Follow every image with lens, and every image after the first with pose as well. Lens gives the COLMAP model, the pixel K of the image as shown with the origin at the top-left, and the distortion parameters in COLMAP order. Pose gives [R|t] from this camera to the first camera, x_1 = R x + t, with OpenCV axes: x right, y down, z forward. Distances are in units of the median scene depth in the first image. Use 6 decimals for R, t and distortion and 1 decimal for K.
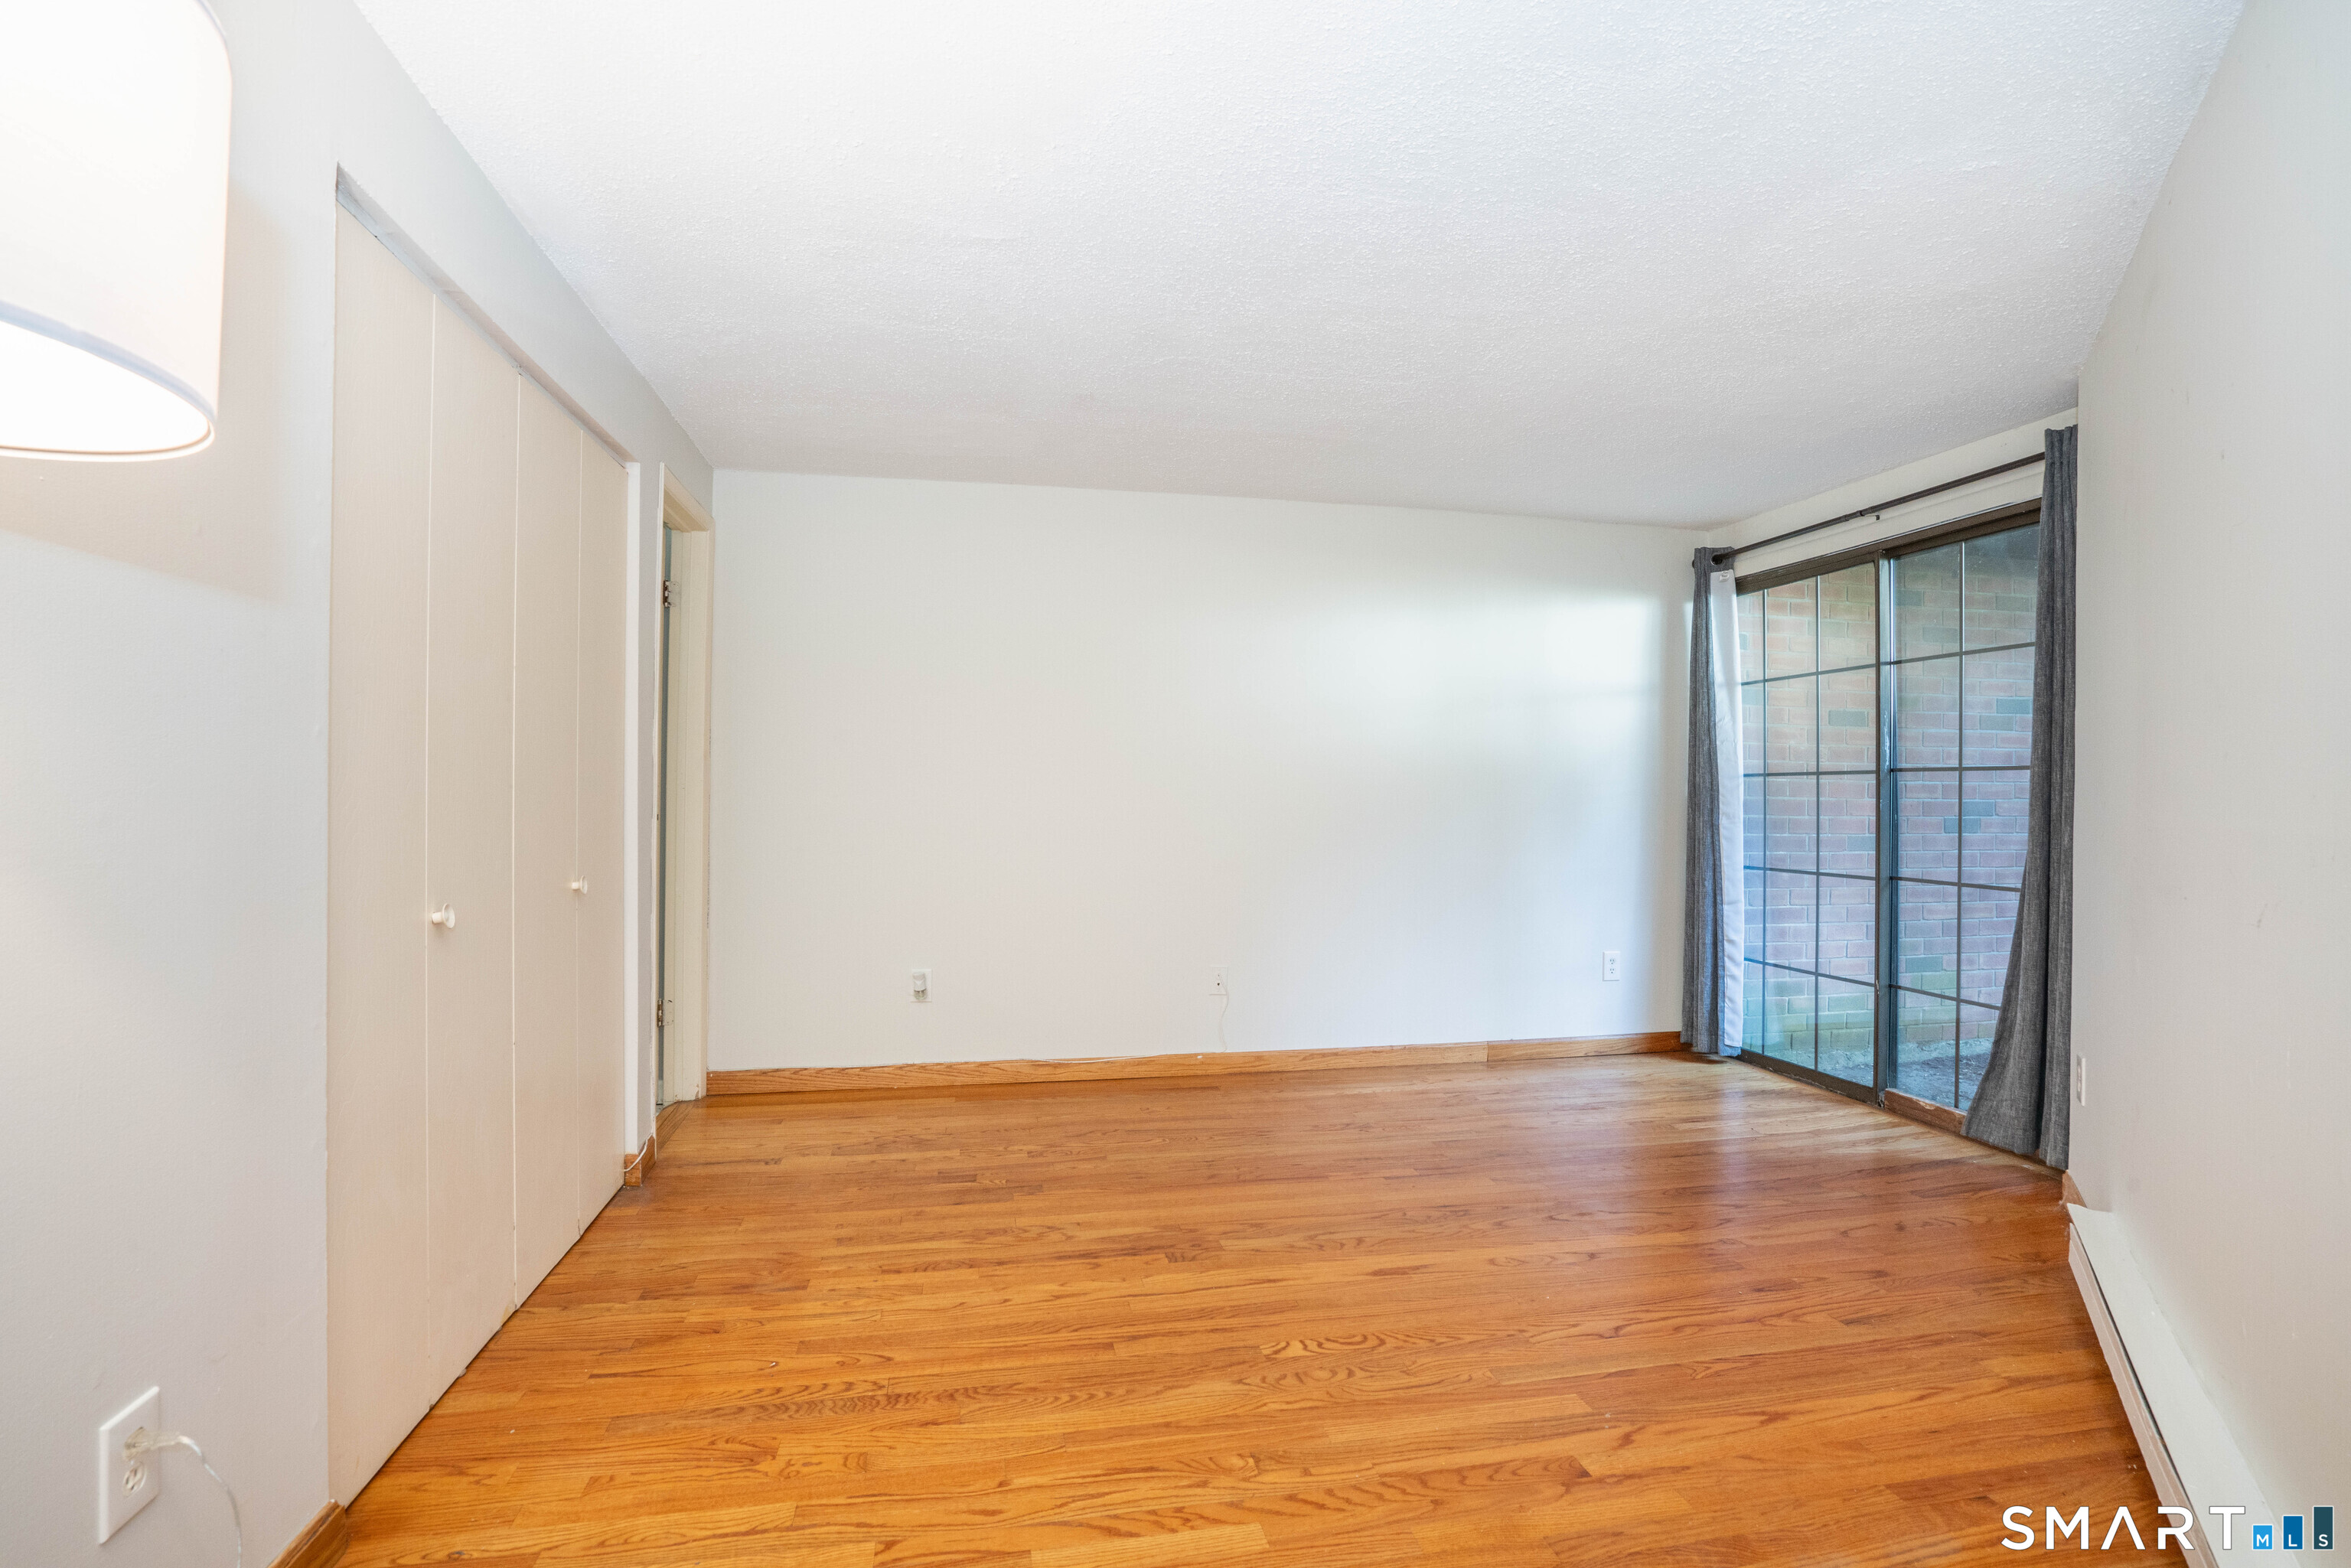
lens RADIAL K [[1054.5, 0, 1170.4], [0, 1054.5, 786.4], [0, 0, 1]] dist [-0.026385, 0.000621]
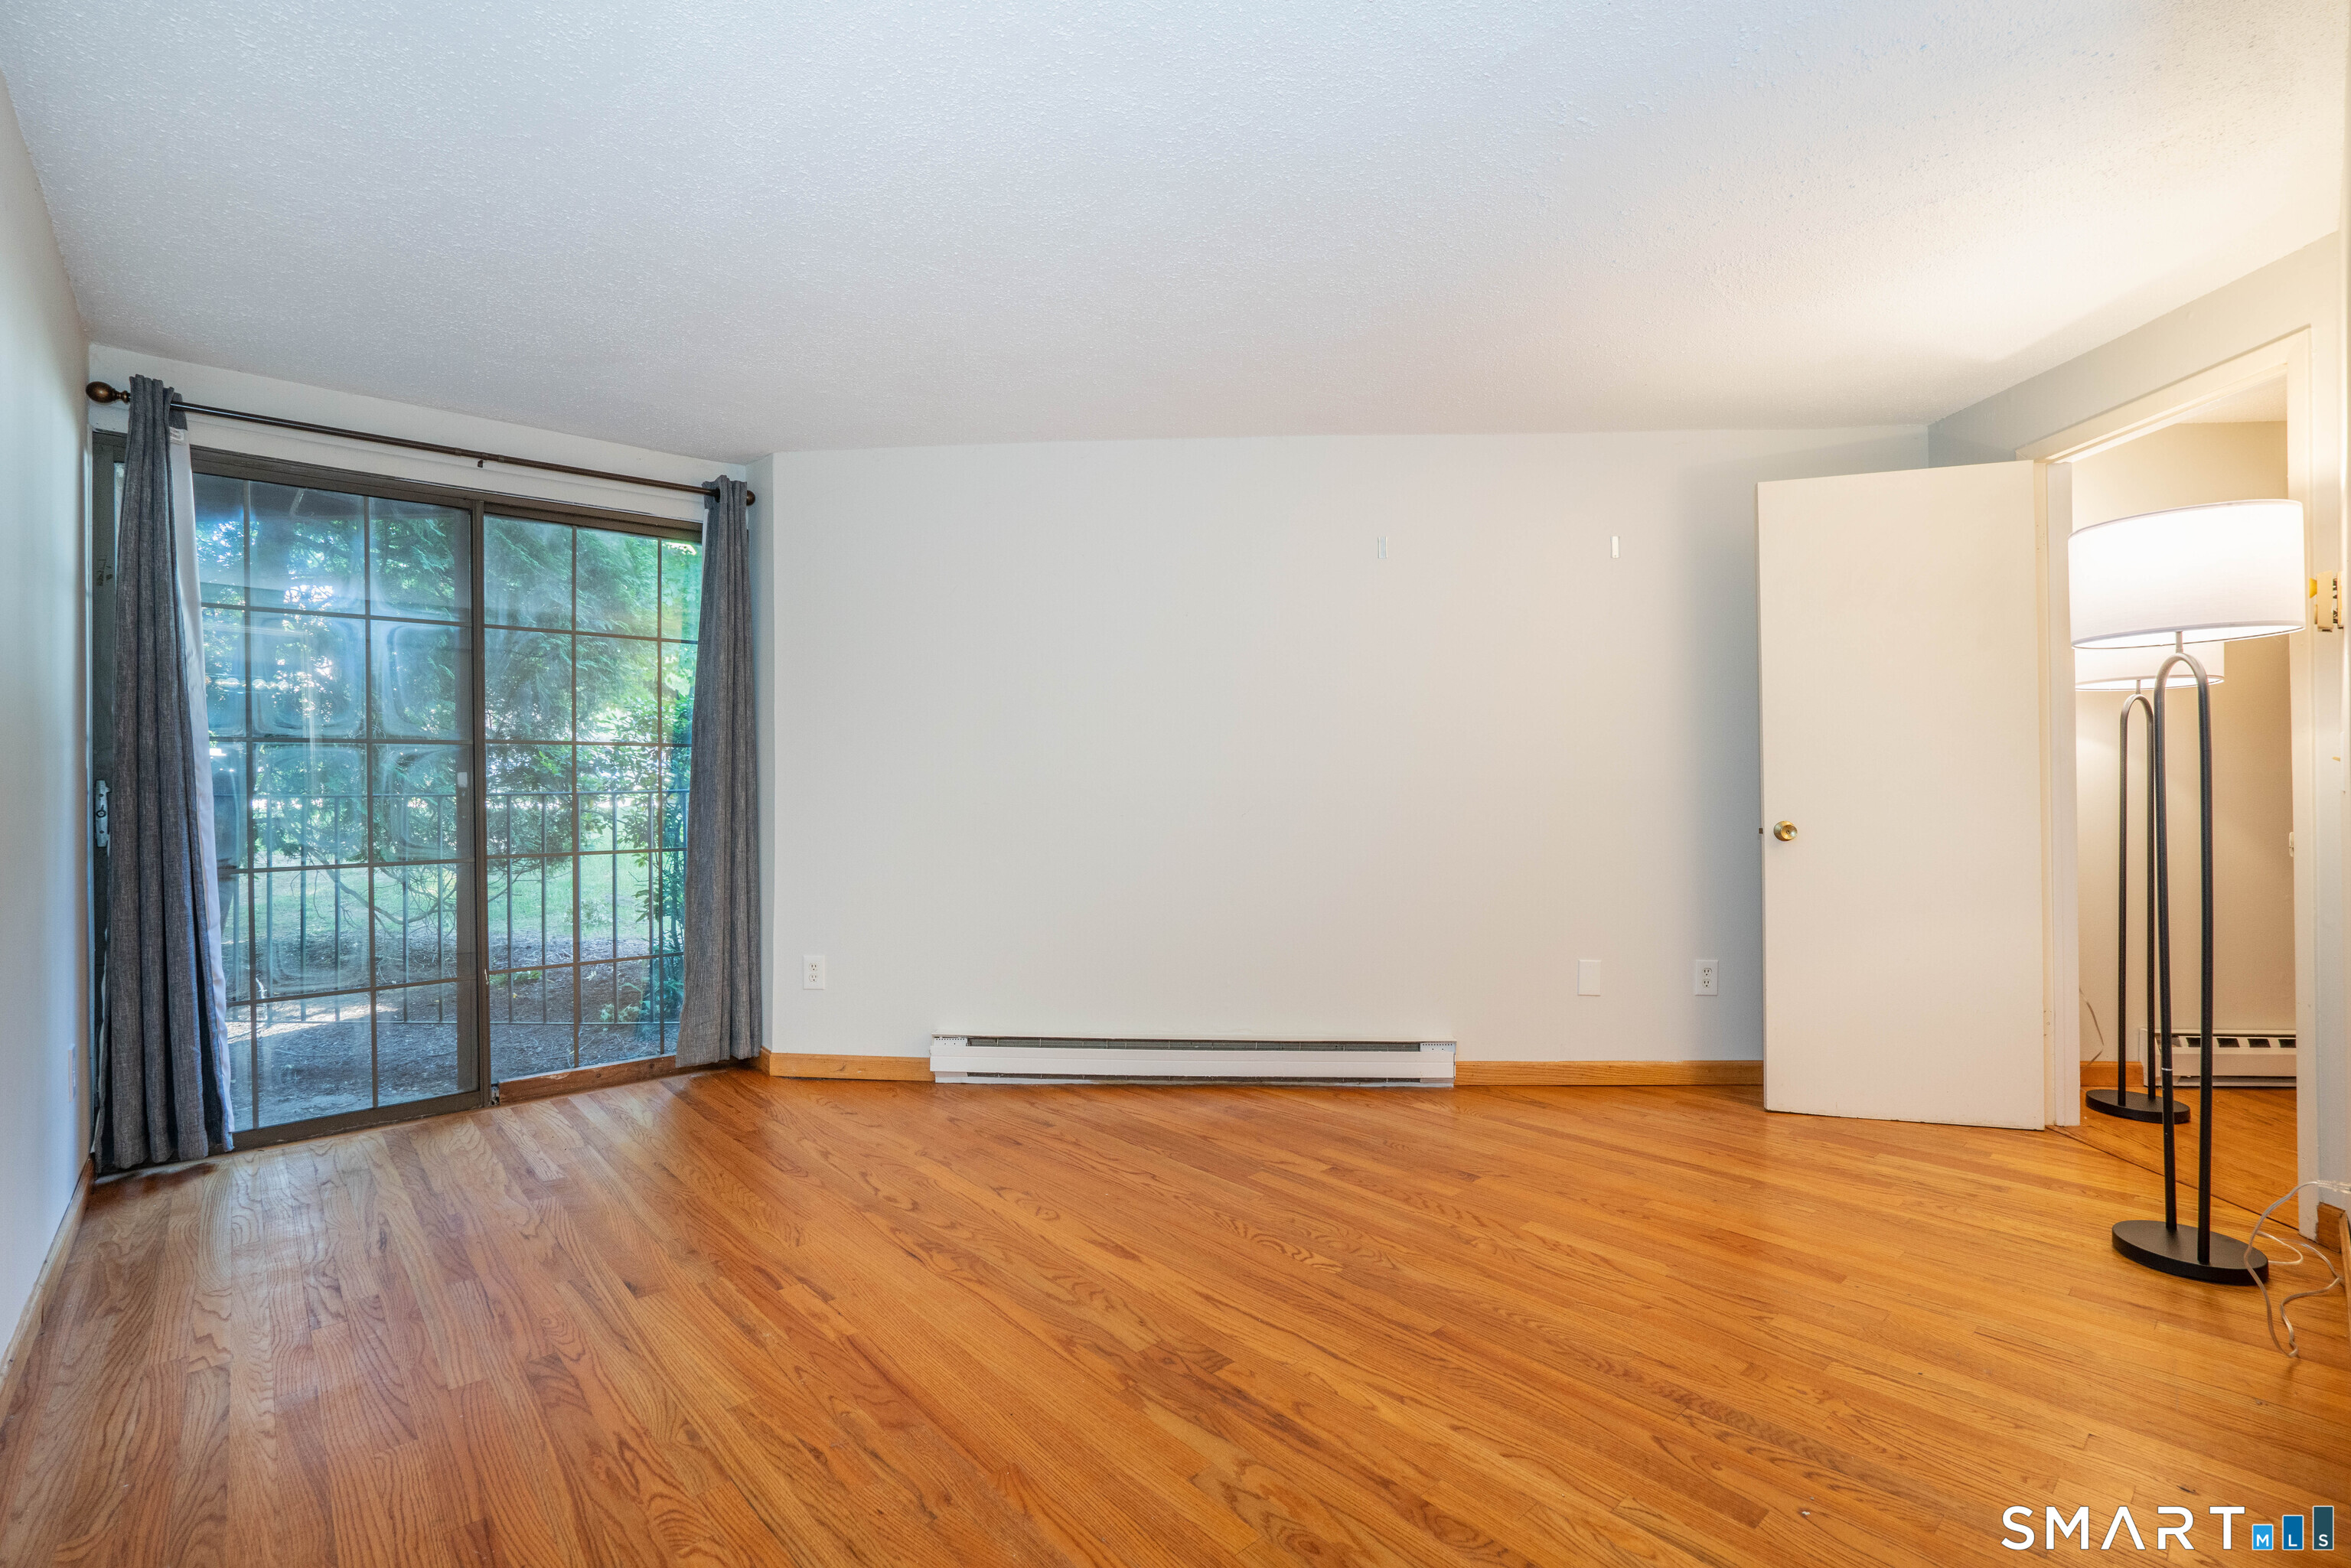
lens RADIAL K [[1054.5, 0, 1170.4], [0, 1054.5, 786.4], [0, 0, 1]] dist [-0.026385, 0.000621]
pose [[-0.502260, -0.000721, 0.864717, -0.680614], [-0.002691, 0.999996, -0.000730, 0.036544], [-0.864713, -0.002694, -0.502260, 1.518861]]
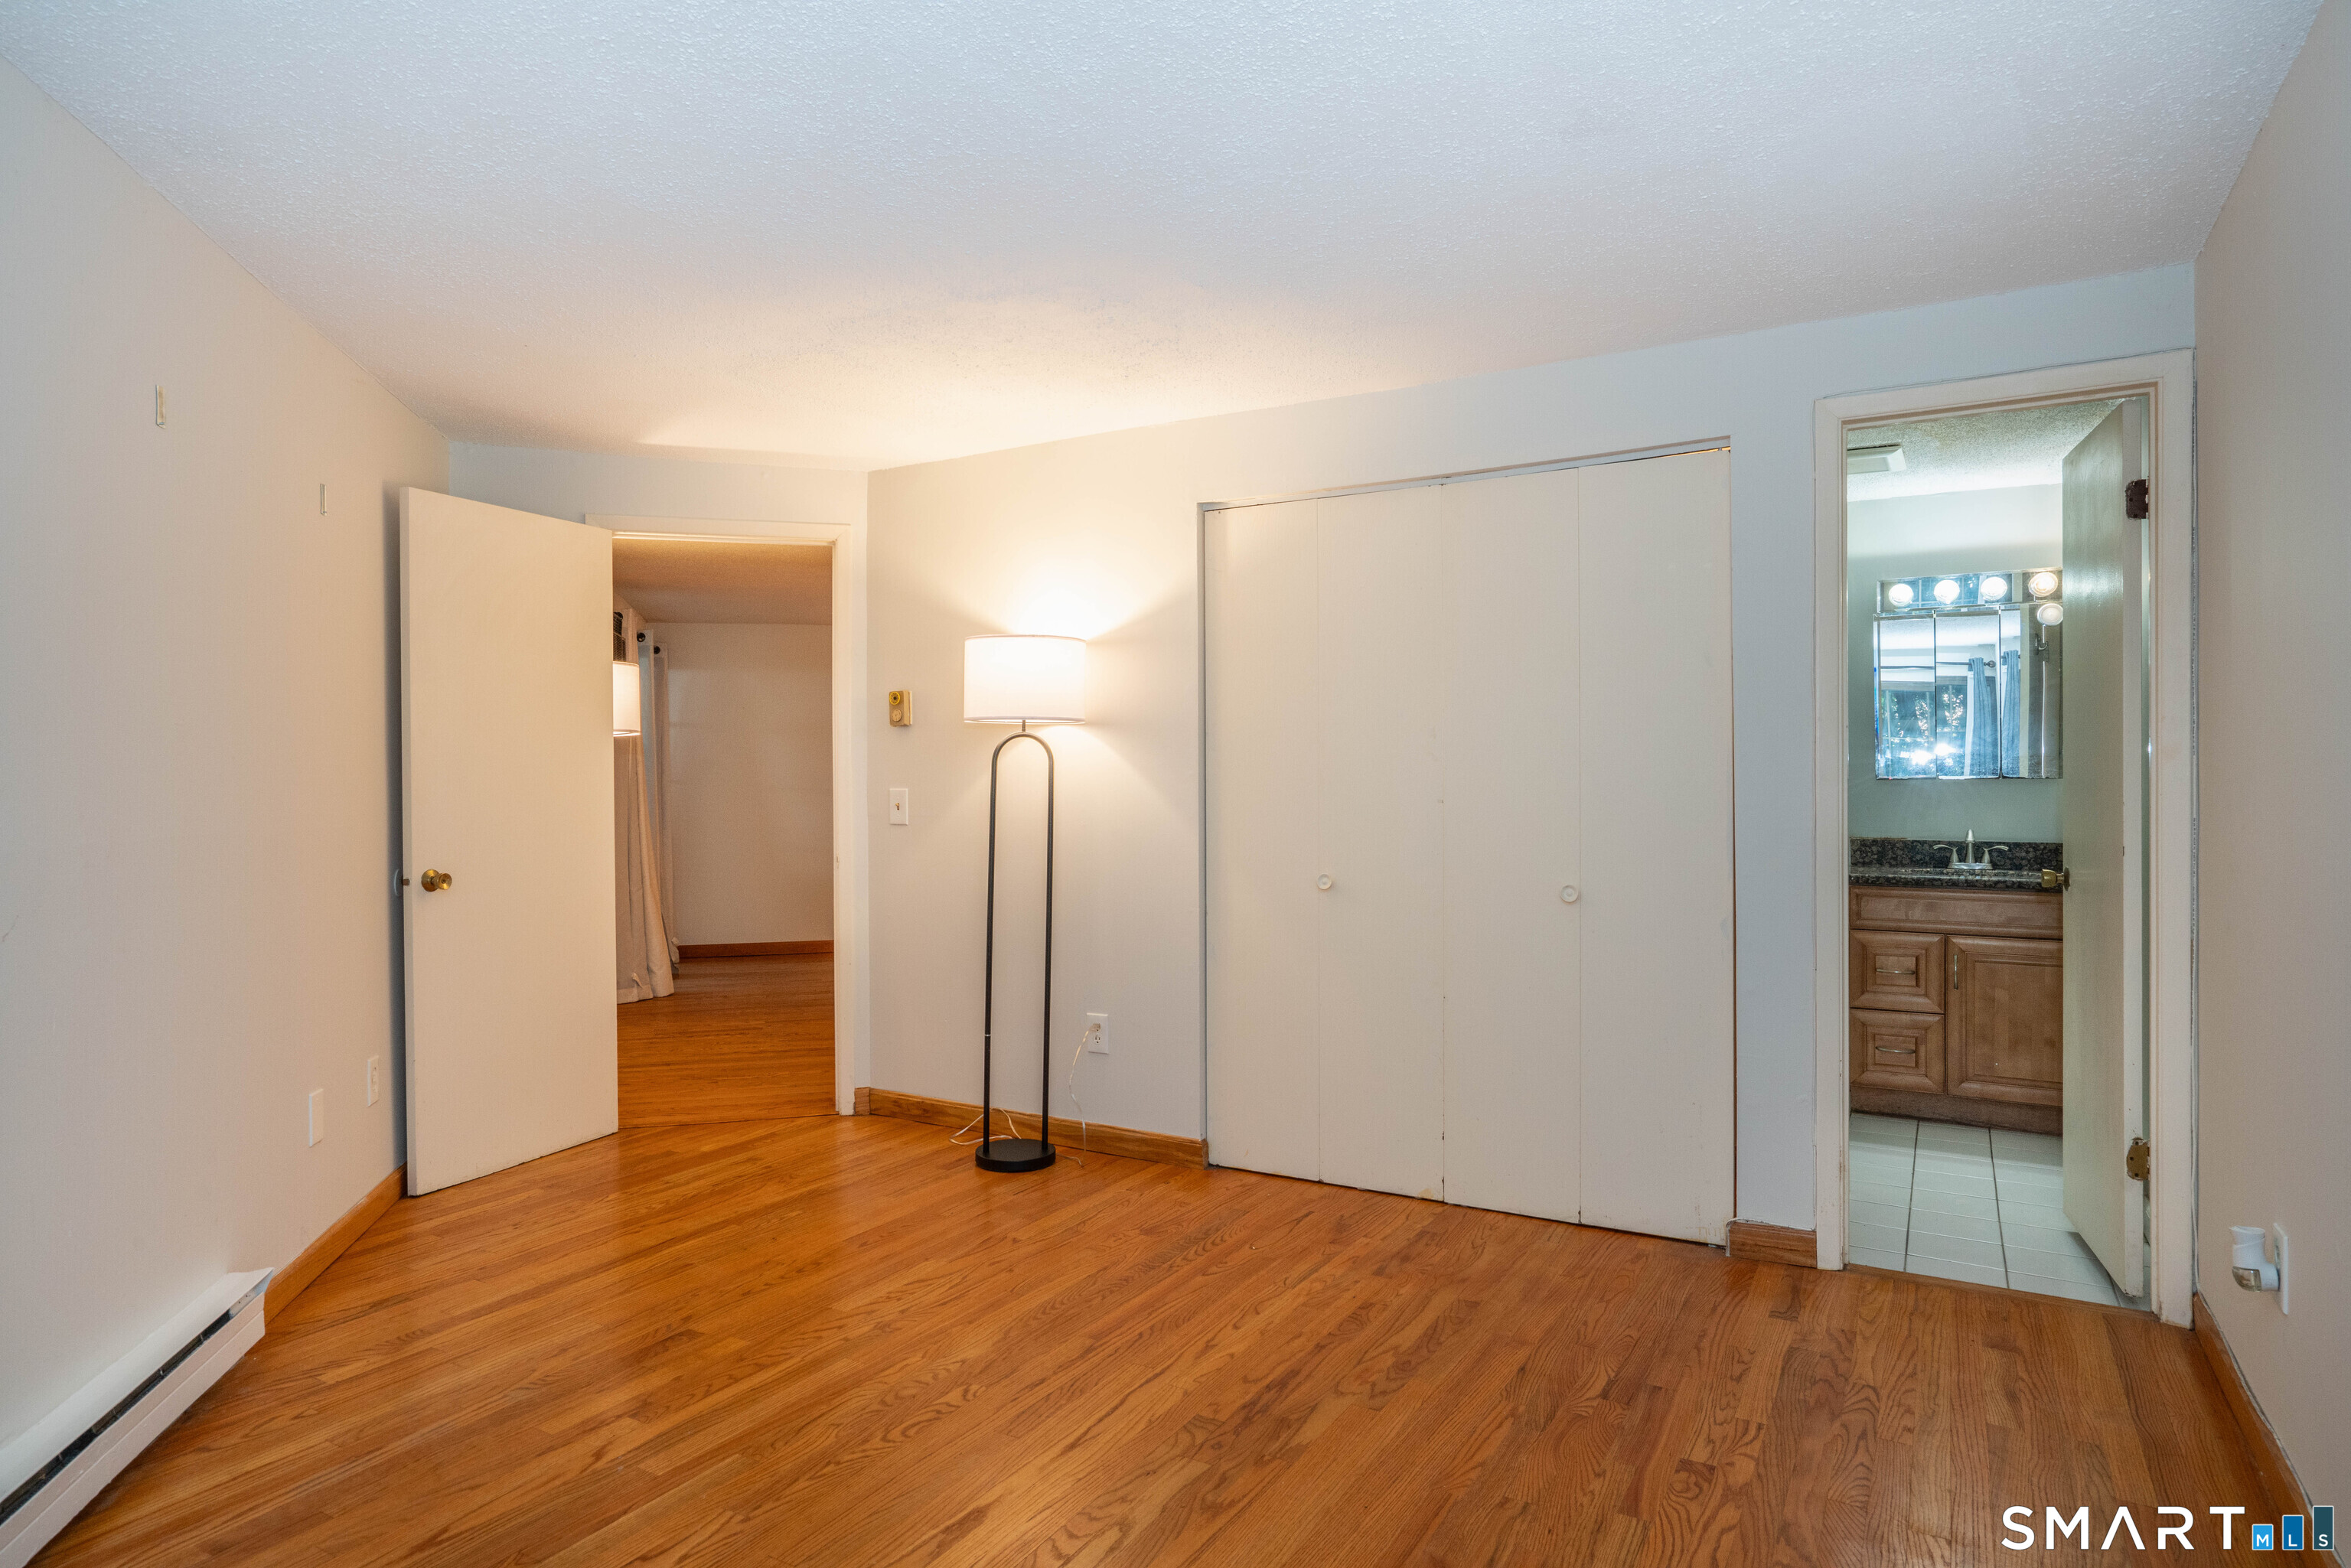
lens RADIAL K [[1363.4, 0, 1184.8], [0, 1363.4, 779.7], [0, 0, 1]] dist [-0.030864, 0.035623]
pose [[-0.656043, -0.007078, -0.754690, 0.815835], [0.001311, 0.999944, -0.010517, -0.005151], [0.754722, -0.007889, -0.655997, 1.763198]]
